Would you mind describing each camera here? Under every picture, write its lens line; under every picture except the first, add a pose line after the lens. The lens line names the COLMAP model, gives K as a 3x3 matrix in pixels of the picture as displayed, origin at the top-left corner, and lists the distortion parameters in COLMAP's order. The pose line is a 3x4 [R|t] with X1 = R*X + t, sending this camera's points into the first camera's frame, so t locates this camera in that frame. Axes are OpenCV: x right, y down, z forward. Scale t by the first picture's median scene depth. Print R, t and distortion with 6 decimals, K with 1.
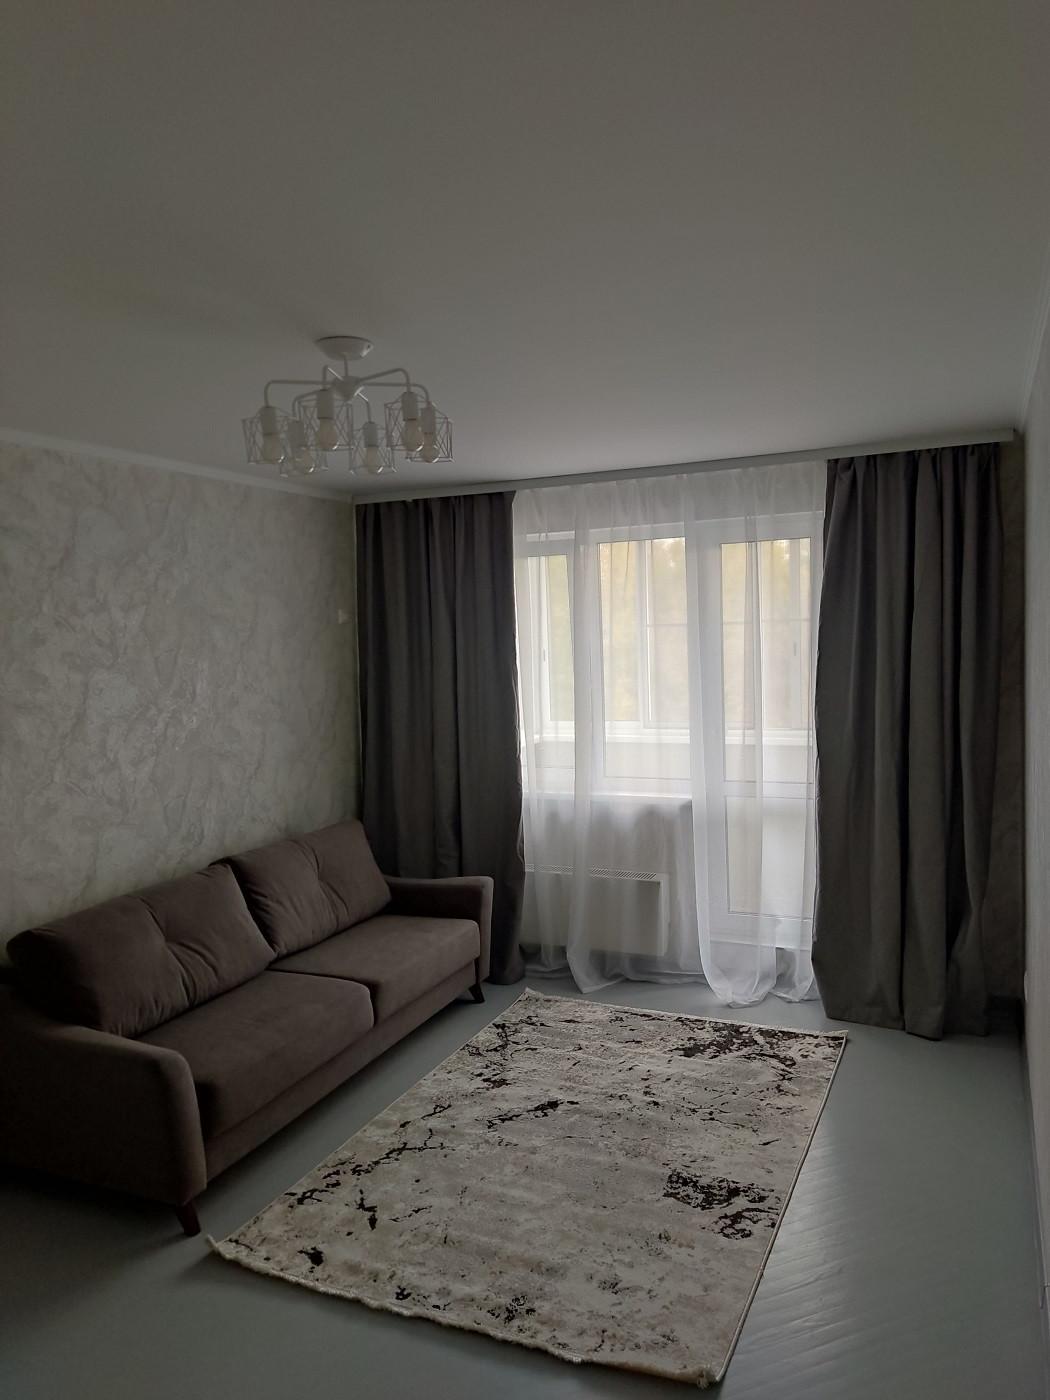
lens RADIAL K [[1025.8, 0, 509.7], [0, 1025.8, 704.2], [0, 0, 1]] dist [0.051507, -0.061267]
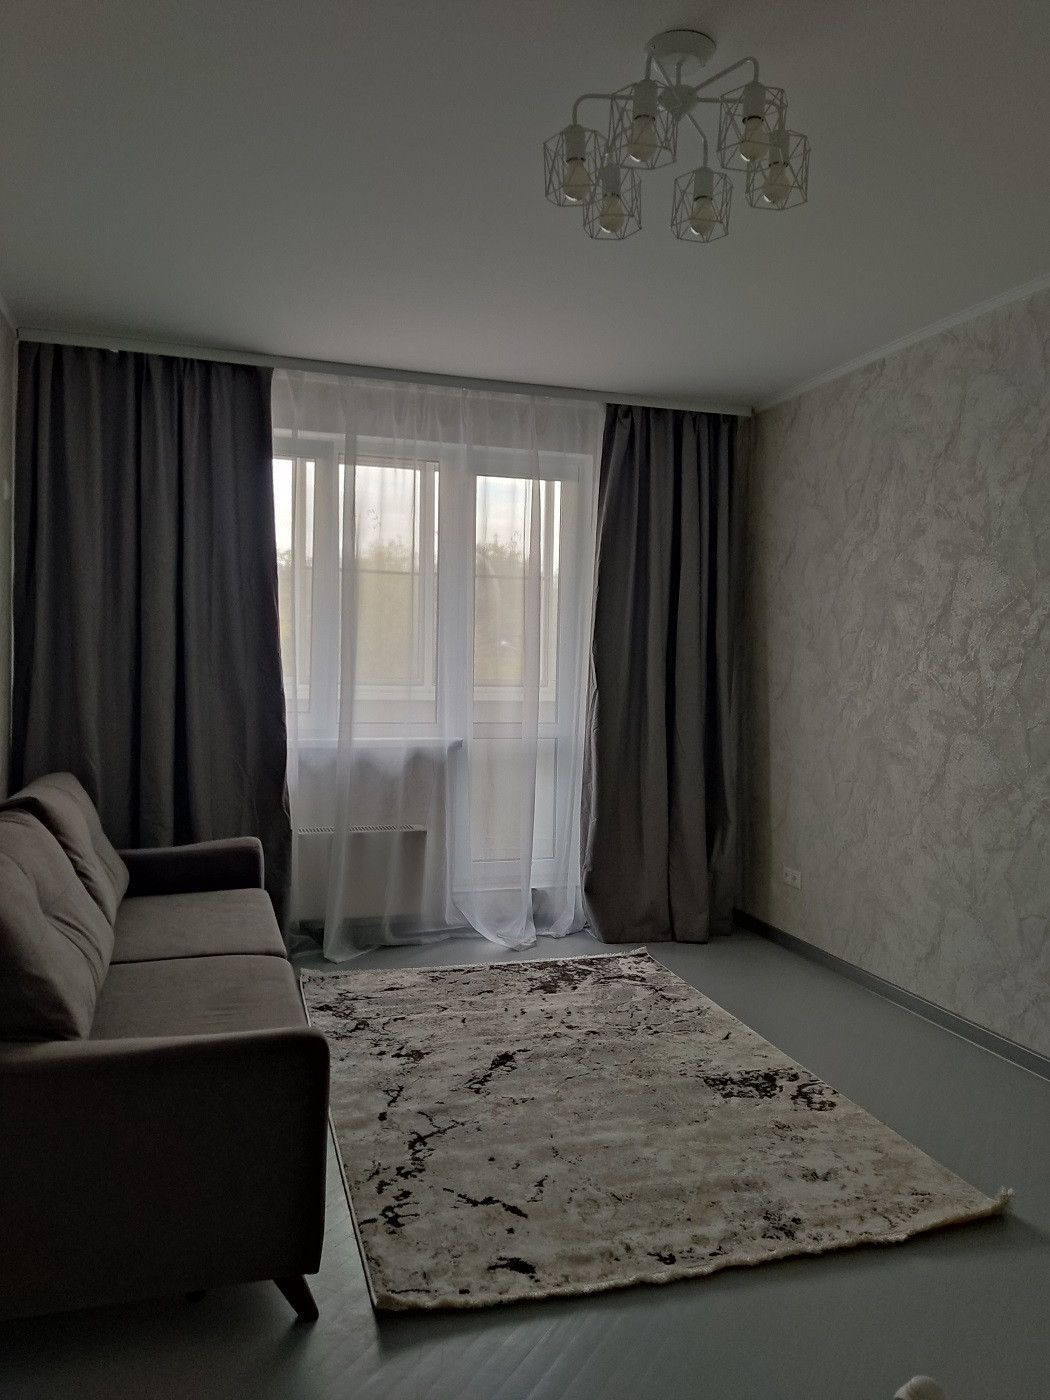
lens RADIAL K [[1025.8, 0, 525.5], [0, 1025.8, 690.9], [0, 0, 1]] dist [0.051507, -0.061267]
pose [[0.762693, 0.026004, 0.646238, -0.464374], [0.008374, 0.998711, -0.050070, 0.115719], [-0.646706, 0.043600, 0.761492, 0.295076]]
